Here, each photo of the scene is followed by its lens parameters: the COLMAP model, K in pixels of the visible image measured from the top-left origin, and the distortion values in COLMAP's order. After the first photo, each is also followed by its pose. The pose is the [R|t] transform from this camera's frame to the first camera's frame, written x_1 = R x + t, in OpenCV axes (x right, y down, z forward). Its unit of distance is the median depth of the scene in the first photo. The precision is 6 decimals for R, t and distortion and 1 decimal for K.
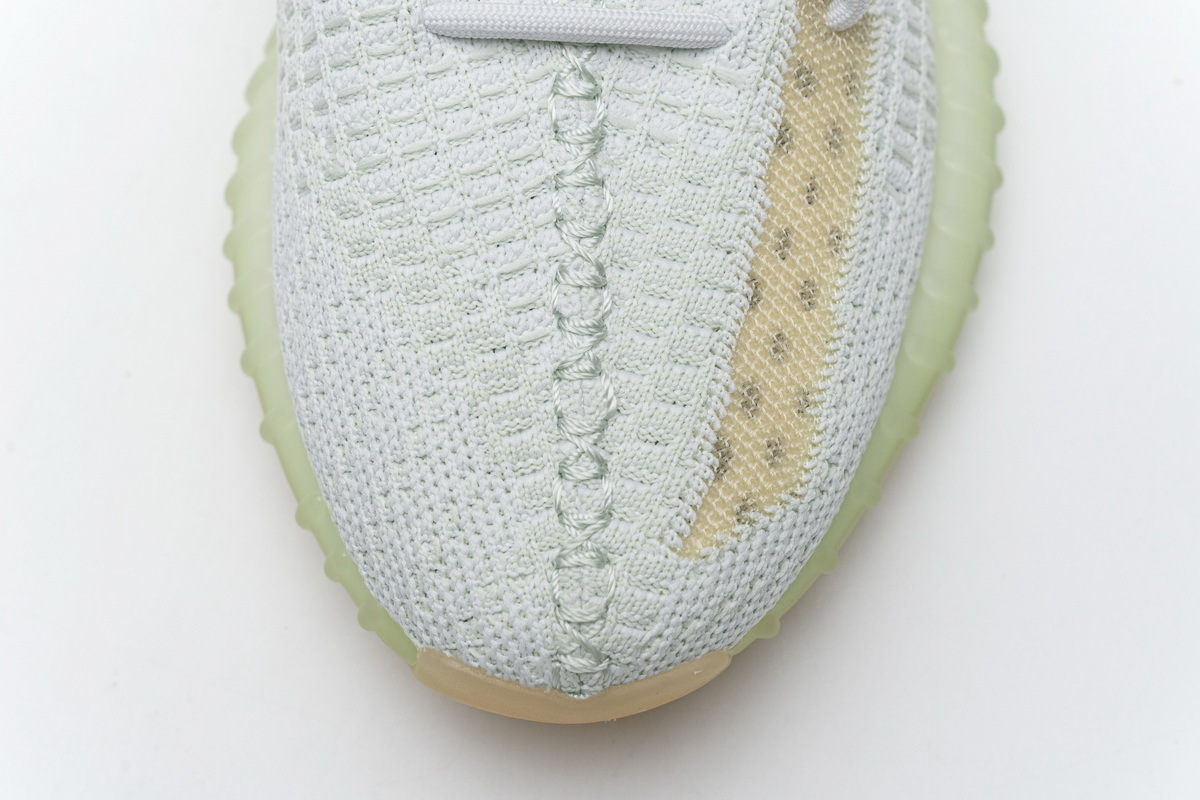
lens RADIAL K [[2690.7, 0, 581.5], [0, 2690.7, 395.2], [0, 0, 1]] dist [0.121507, 0.471212]
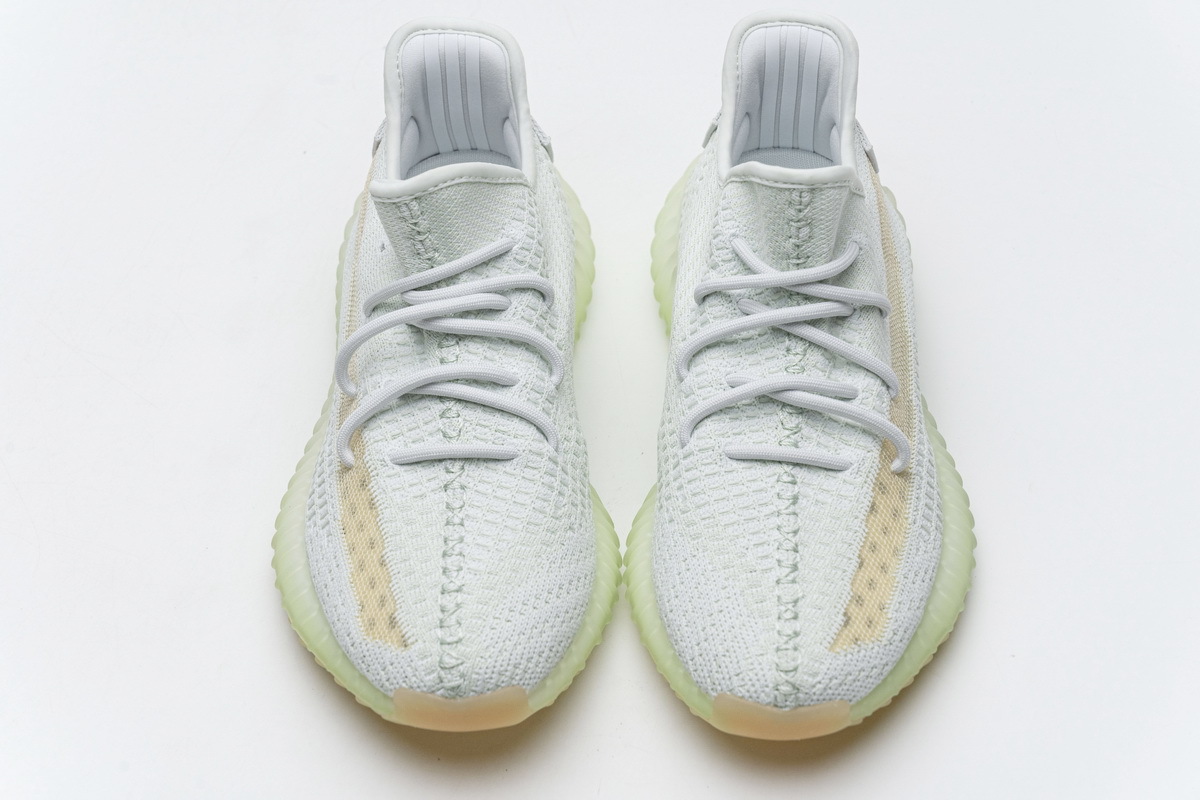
lens RADIAL K [[2252.1, 0, 600.8], [0, 2252.1, 284.6], [0, 0, 1]] dist [0.015768, 0.072414]
pose [[0.997333, 0.026017, -0.068186, -0.035043], [-0.055465, 0.877444, -0.476462, 0.702847], [0.047434, 0.478974, 0.876547, -0.860662]]
